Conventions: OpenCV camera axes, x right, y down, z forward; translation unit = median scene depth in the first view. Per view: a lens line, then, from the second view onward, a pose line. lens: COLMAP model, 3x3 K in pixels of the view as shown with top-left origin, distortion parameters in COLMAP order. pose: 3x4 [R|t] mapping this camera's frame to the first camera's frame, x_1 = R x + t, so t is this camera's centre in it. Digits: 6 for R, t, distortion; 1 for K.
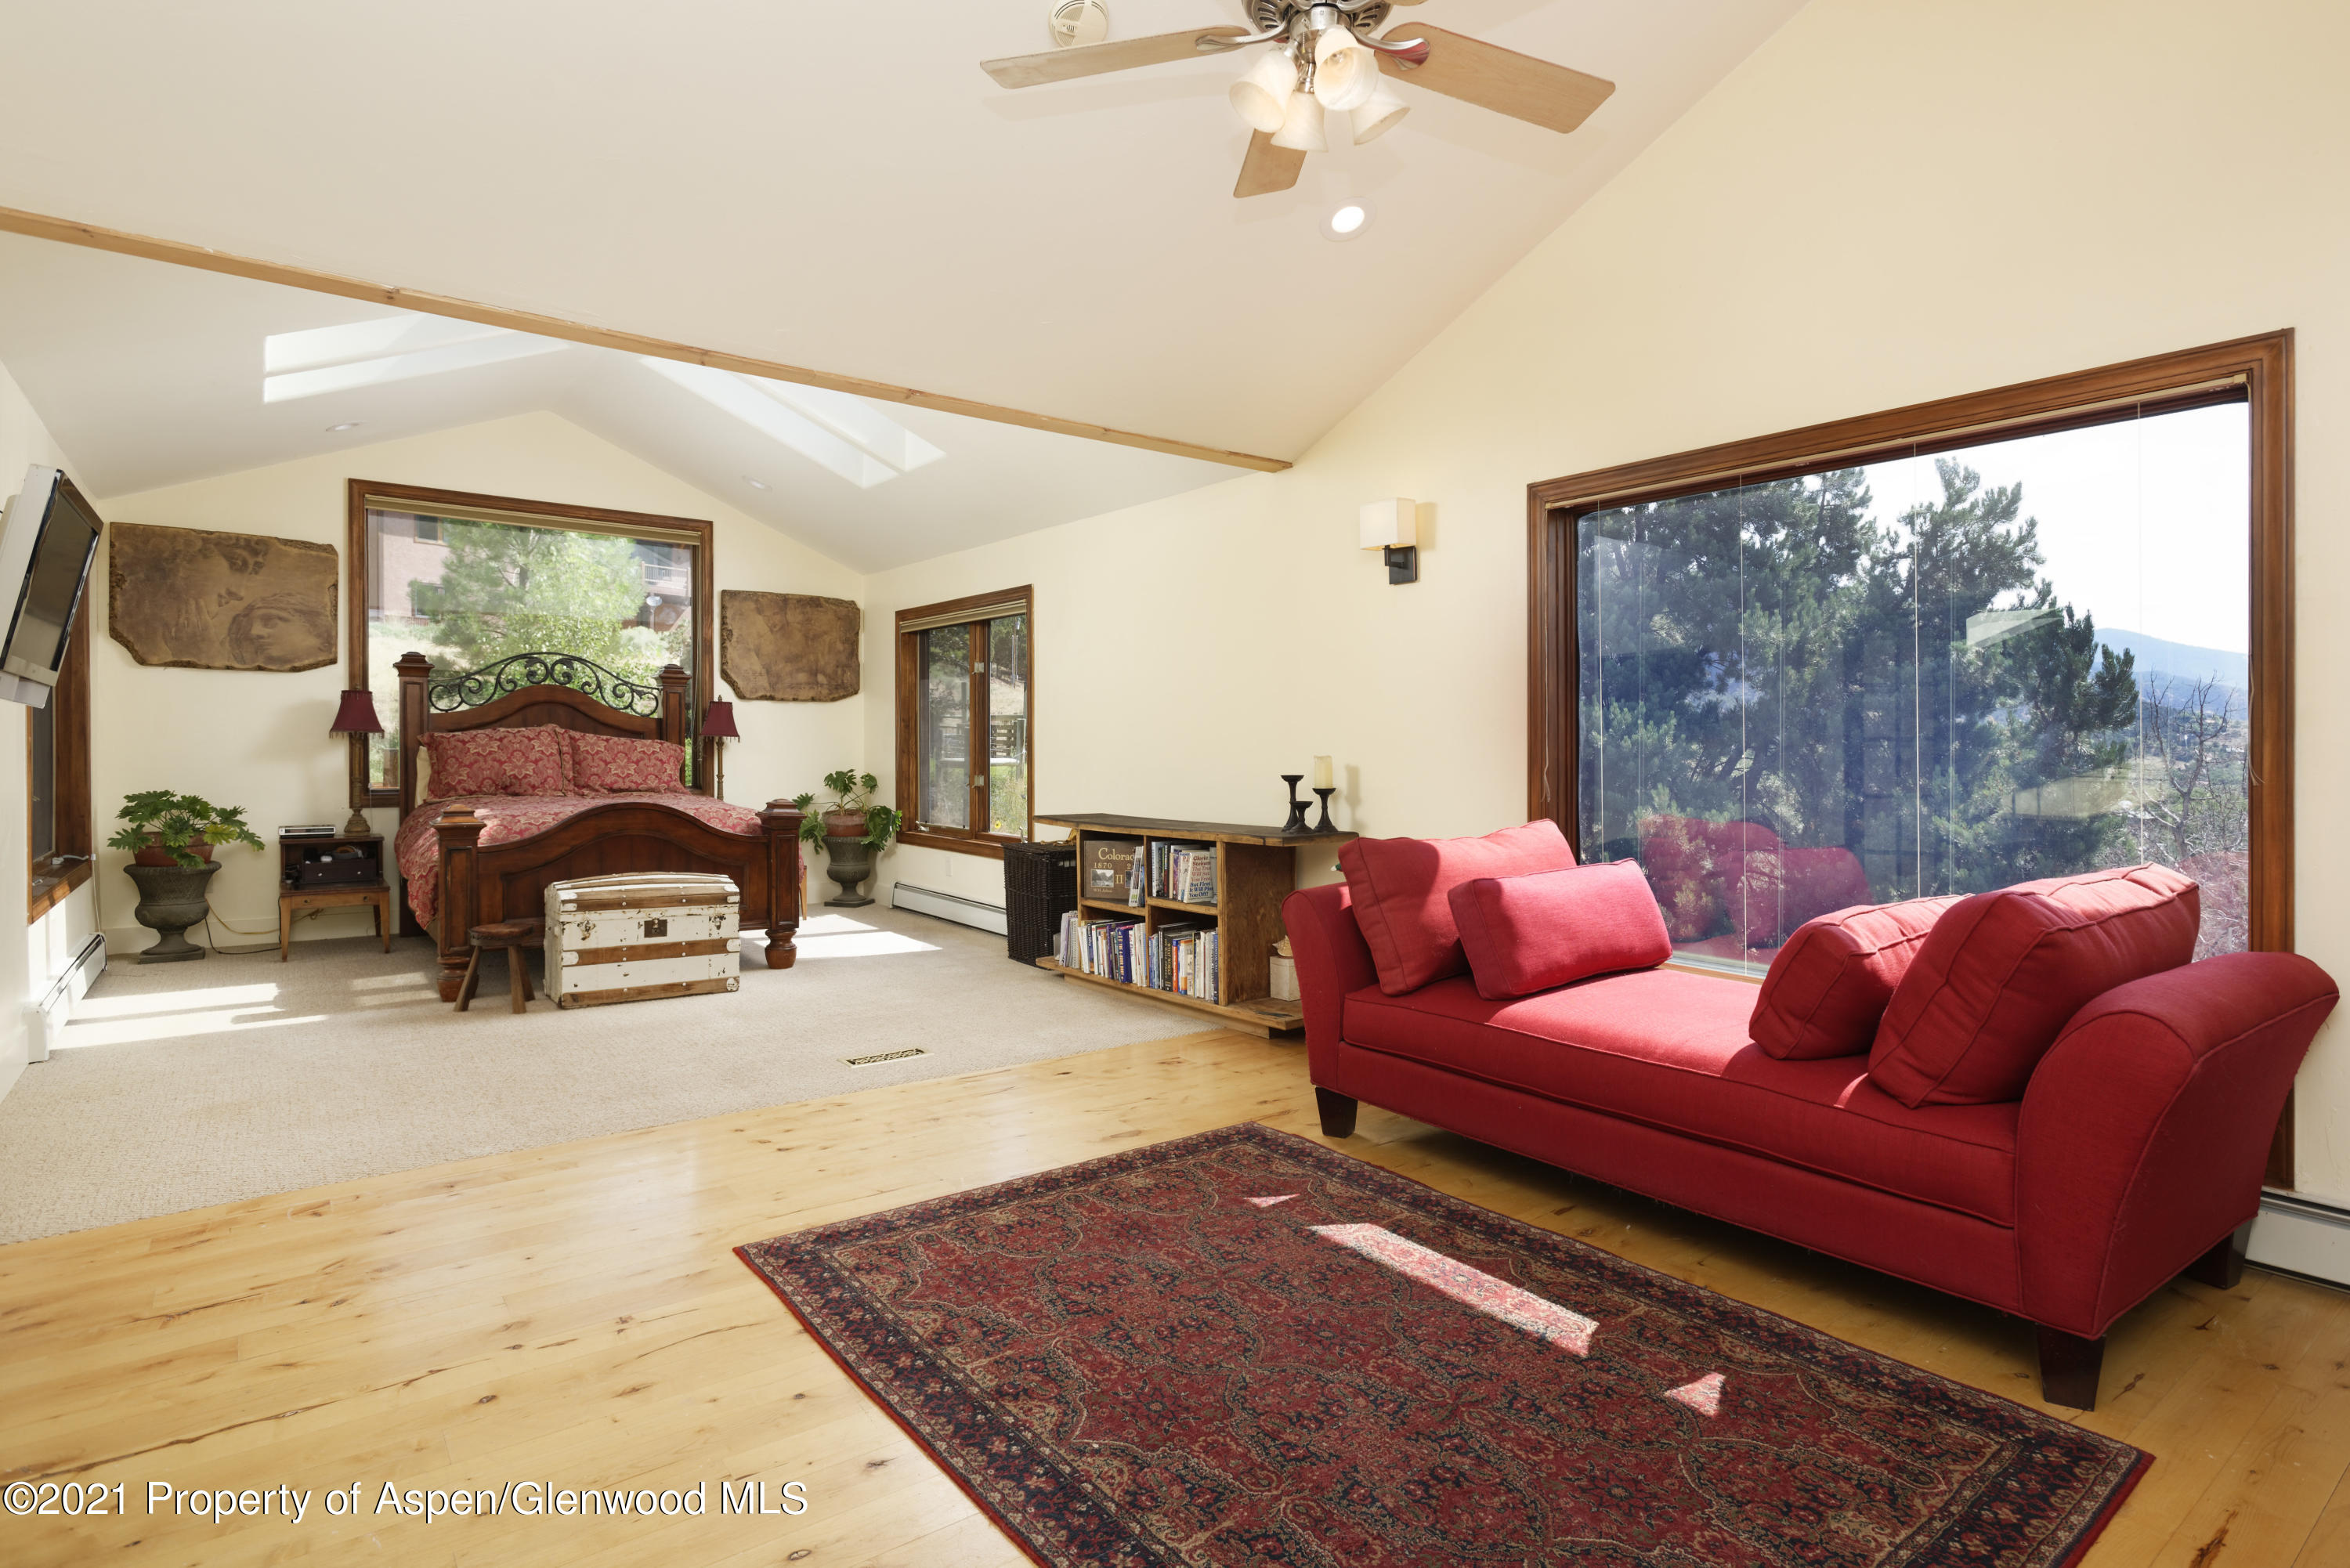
lens RADIAL K [[1222.6, 0, 1169.8], [0, 1222.6, 787.9], [0, 0, 1]] dist [0.000217, -0.000132]
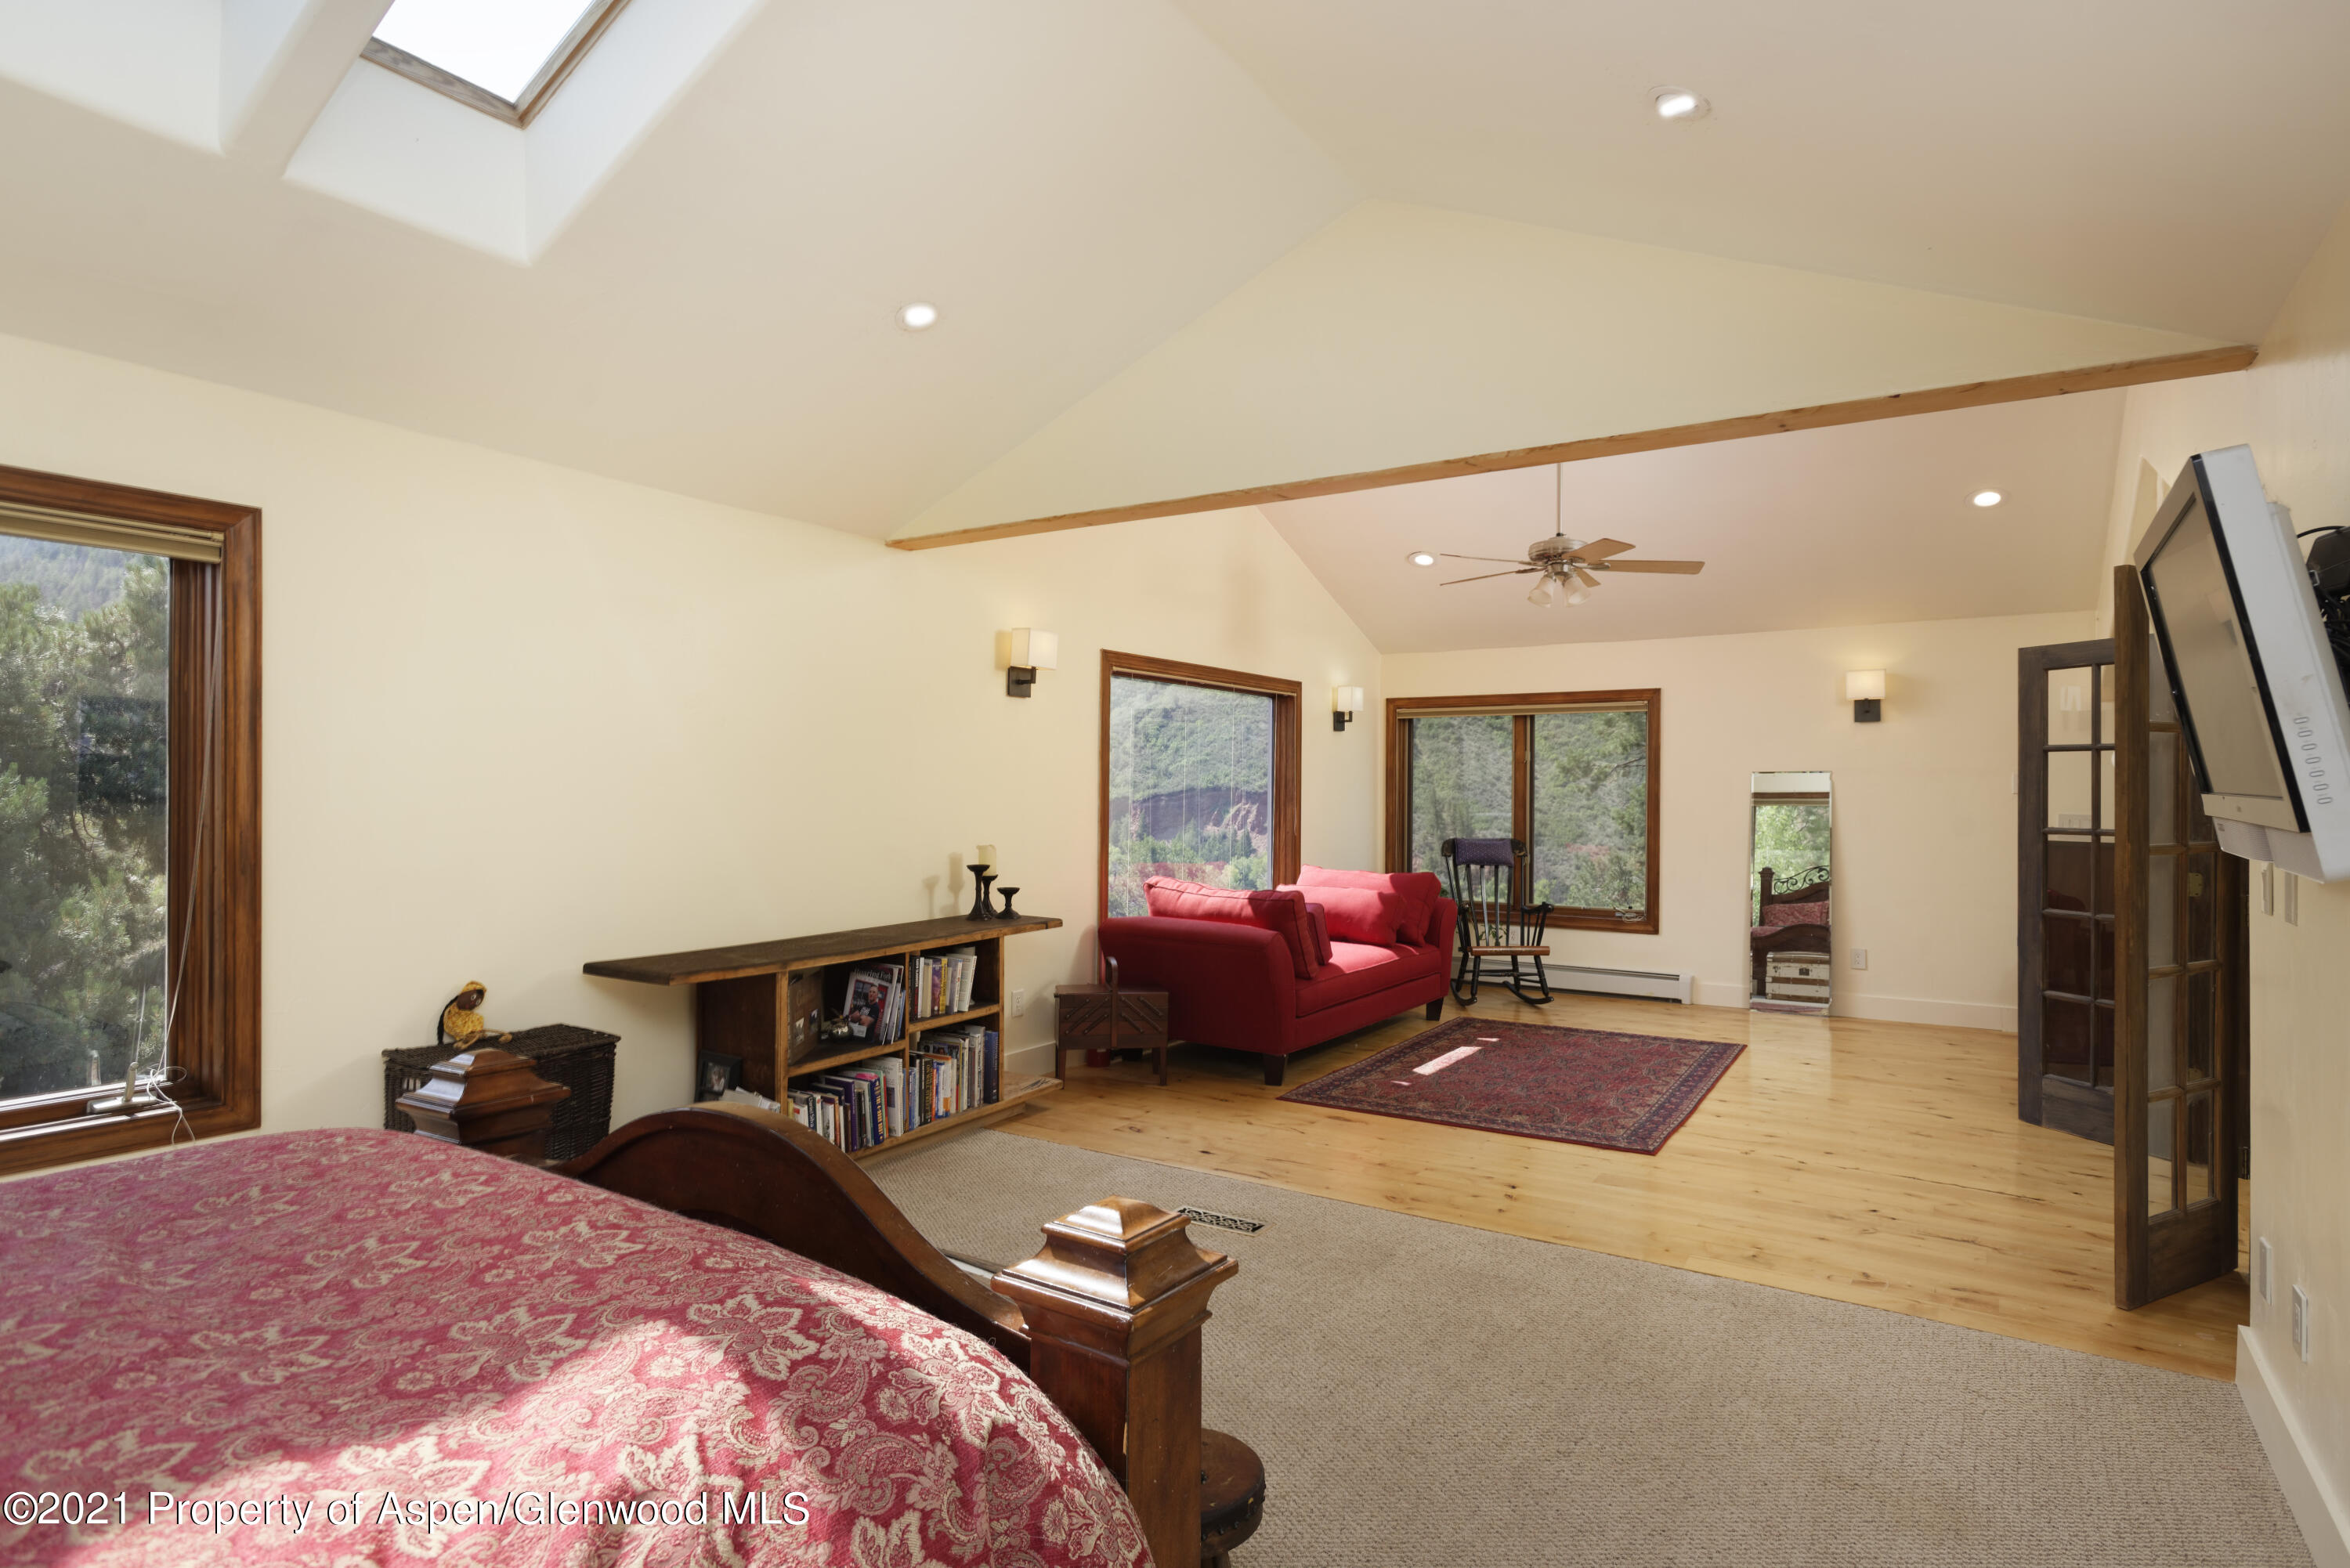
lens RADIAL K [[1222.6, 0, 1169.8], [0, 1222.6, 787.9], [0, 0, 1]] dist [0.000217, -0.000132]
pose [[-0.339490, -0.010674, 0.940549, -0.873205], [0.019563, 0.999639, 0.018406, -0.085923], [-0.940406, 0.024649, -0.339158, 1.120881]]
